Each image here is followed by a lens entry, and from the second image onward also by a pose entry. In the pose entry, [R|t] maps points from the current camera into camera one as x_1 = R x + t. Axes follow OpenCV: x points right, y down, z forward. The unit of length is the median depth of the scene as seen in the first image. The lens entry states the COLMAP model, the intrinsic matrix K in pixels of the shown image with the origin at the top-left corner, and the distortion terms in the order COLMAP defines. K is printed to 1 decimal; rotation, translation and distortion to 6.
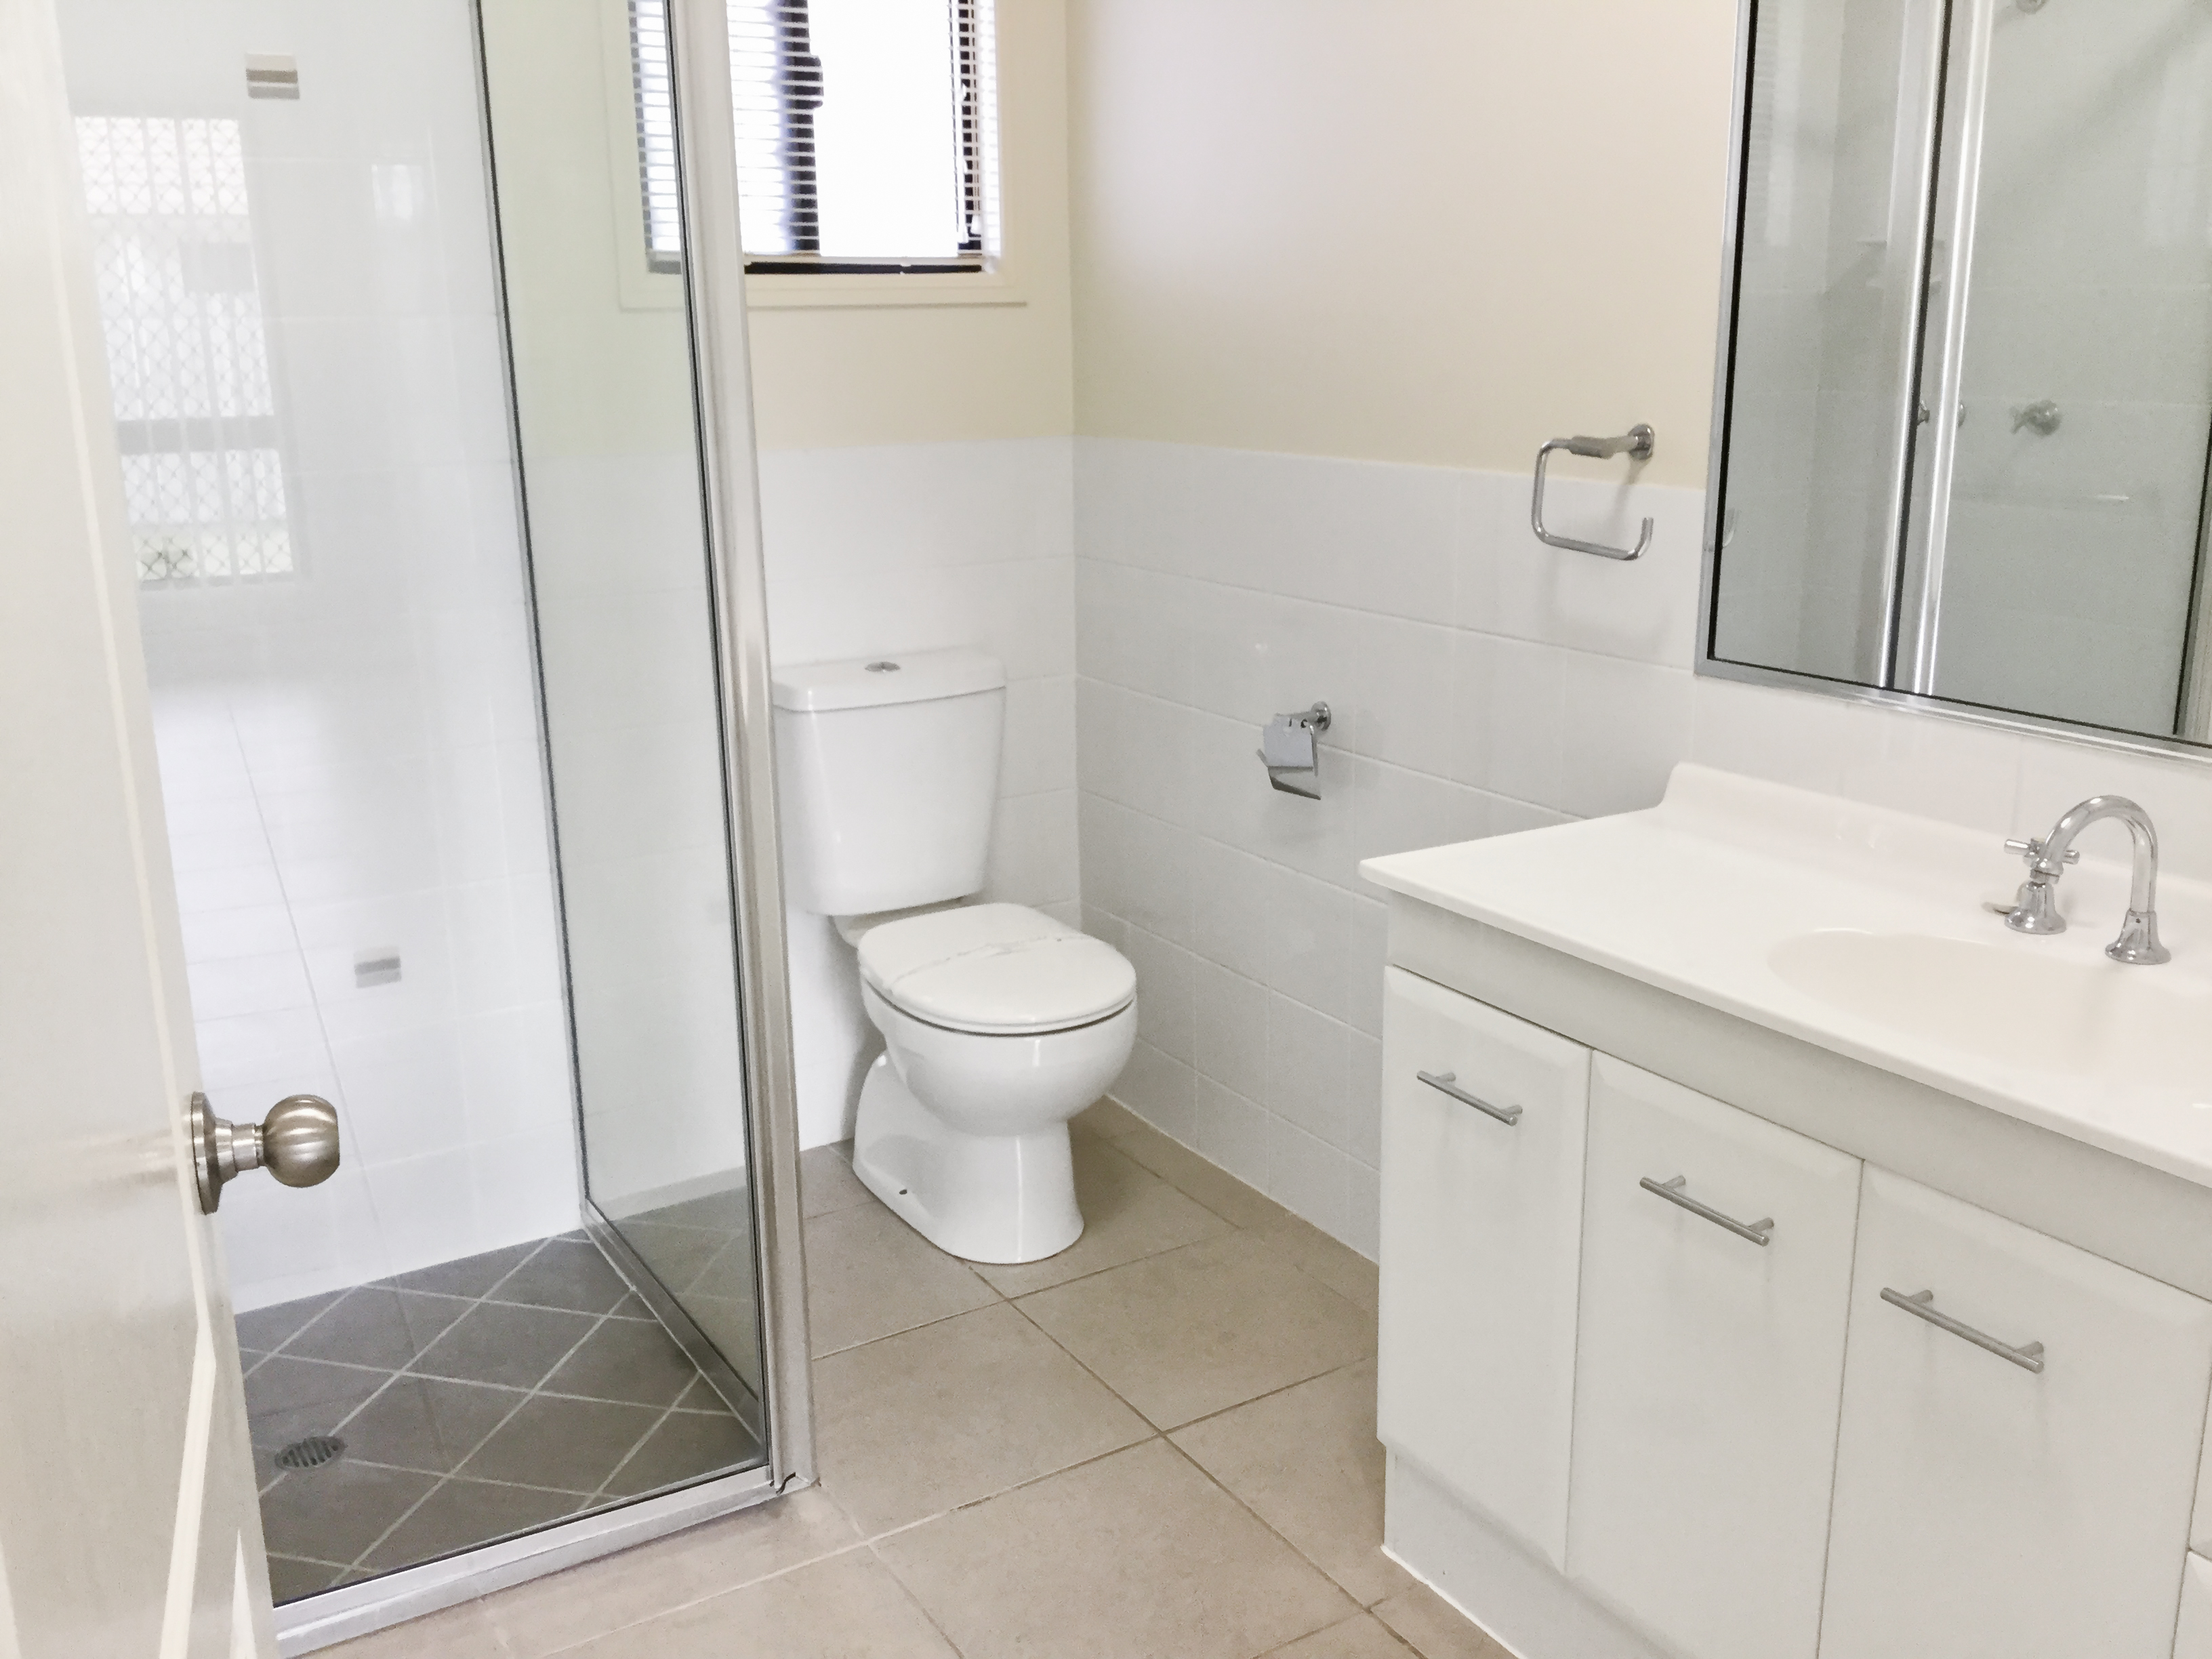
lens RADIAL K [[2032.2, 0, 1109.5], [0, 2032.2, 832.8], [0, 0, 1]] dist [-0.004823, 0.000000]
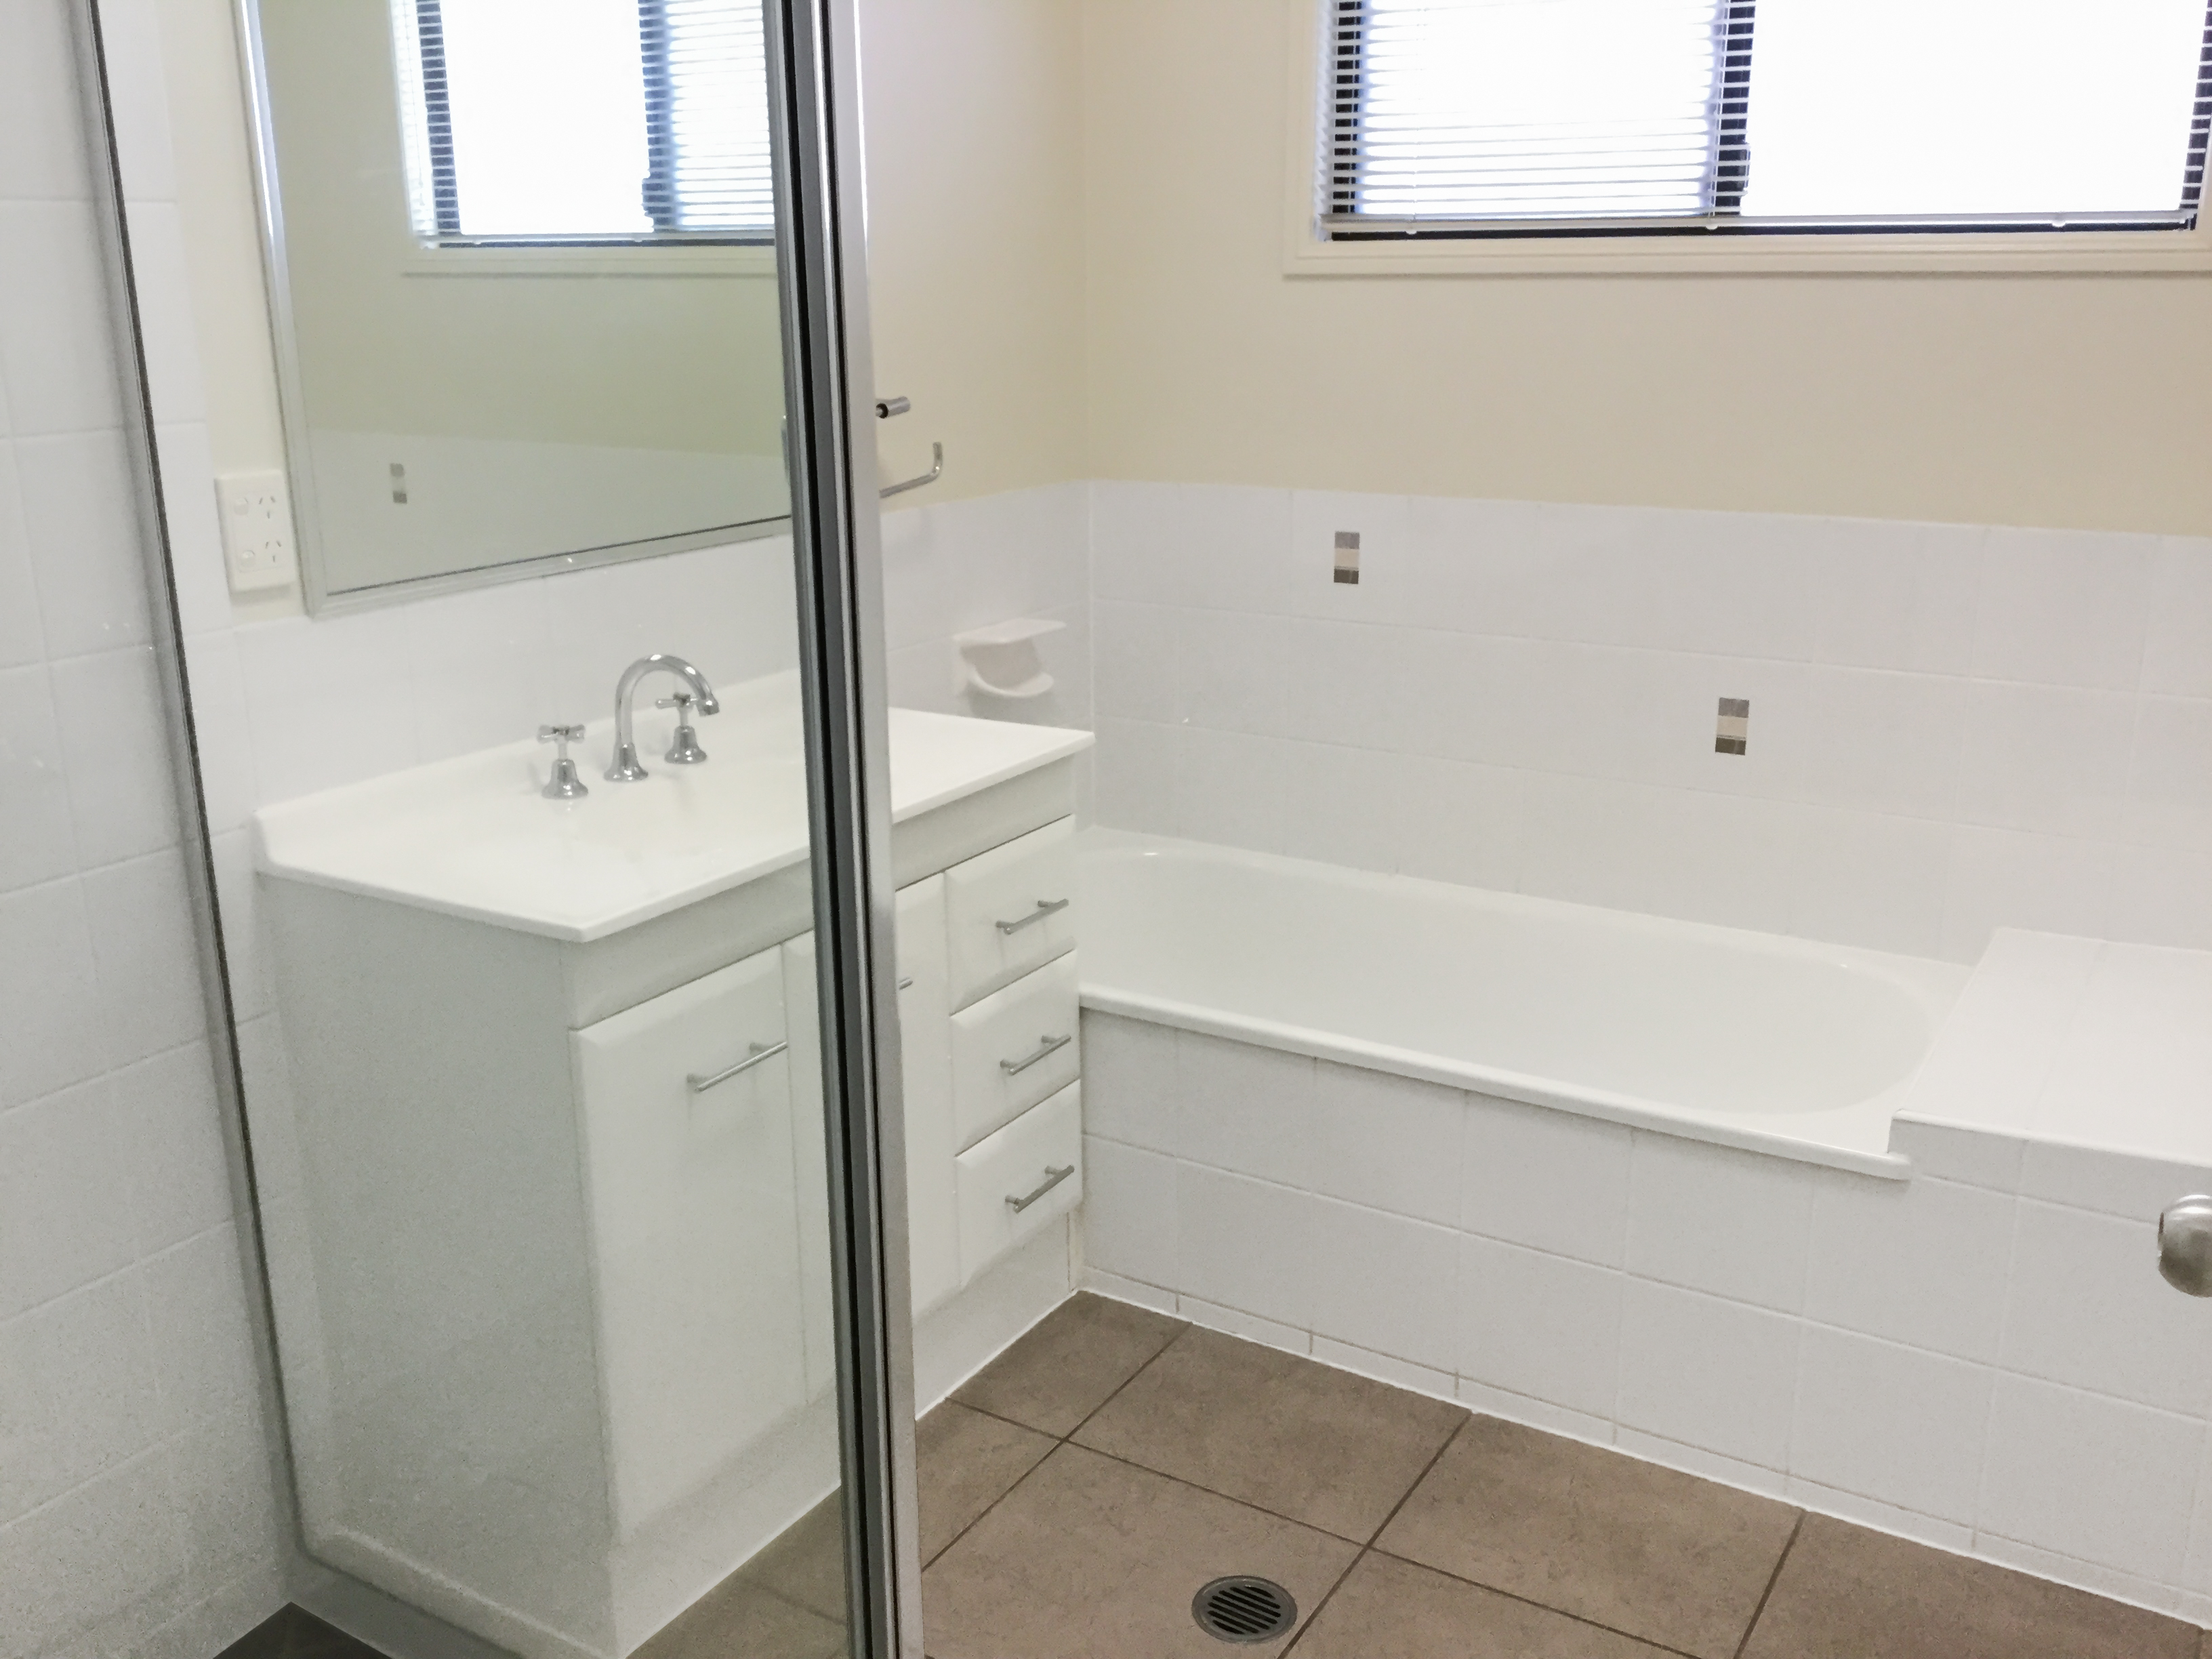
lens RADIAL K [[2032.2, 0, 1107.5], [0, 2032.2, 827.7], [0, 0, 1]] dist [-0.004823, 0.000000]
pose [[0.460116, 0.243143, -0.853917, 0.558746], [-0.226830, 0.962046, 0.151709, -0.102245], [0.858395, 0.123891, 0.497805, 0.367442]]
